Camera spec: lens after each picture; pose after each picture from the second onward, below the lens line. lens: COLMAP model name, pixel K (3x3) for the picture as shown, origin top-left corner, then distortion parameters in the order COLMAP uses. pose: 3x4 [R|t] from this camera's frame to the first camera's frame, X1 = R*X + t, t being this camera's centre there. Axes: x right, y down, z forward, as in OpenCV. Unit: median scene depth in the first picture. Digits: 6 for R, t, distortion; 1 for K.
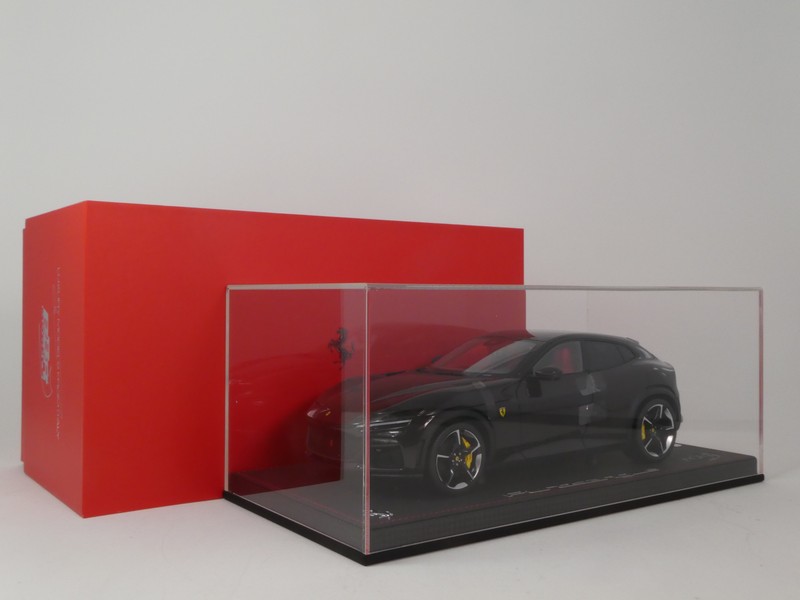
lens RADIAL K [[848.8, 0, 400.0], [0, 848.8, 300.0], [0, 0, 1]] dist [0.006038, 0.003561]
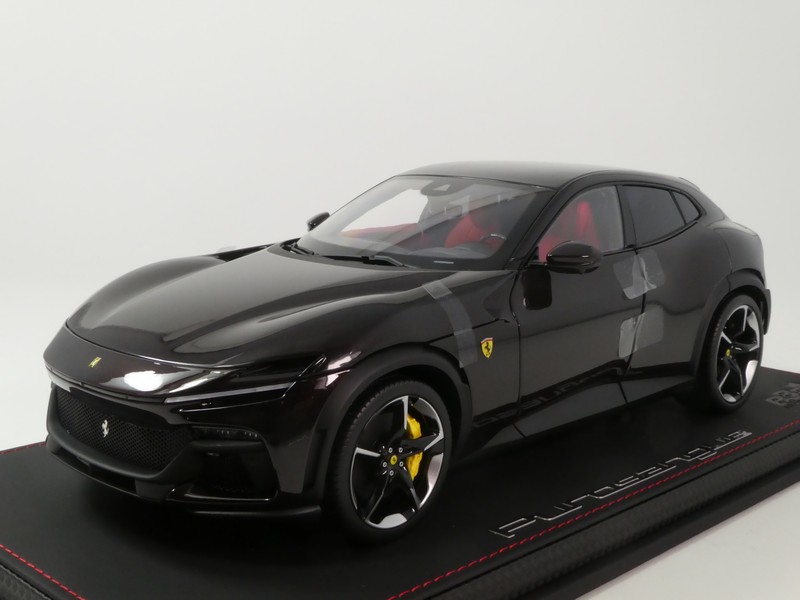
lens RADIAL K [[1036.7, 0, 400.0], [0, 1036.7, 300.0], [0, 0, 1]] dist [0.003096, 0.008684]
pose [[0.984987, -0.016976, 0.171790, -0.018793], [-0.014055, 0.983963, 0.177819, 0.007748], [-0.172054, -0.177564, 0.968952, 0.435724]]
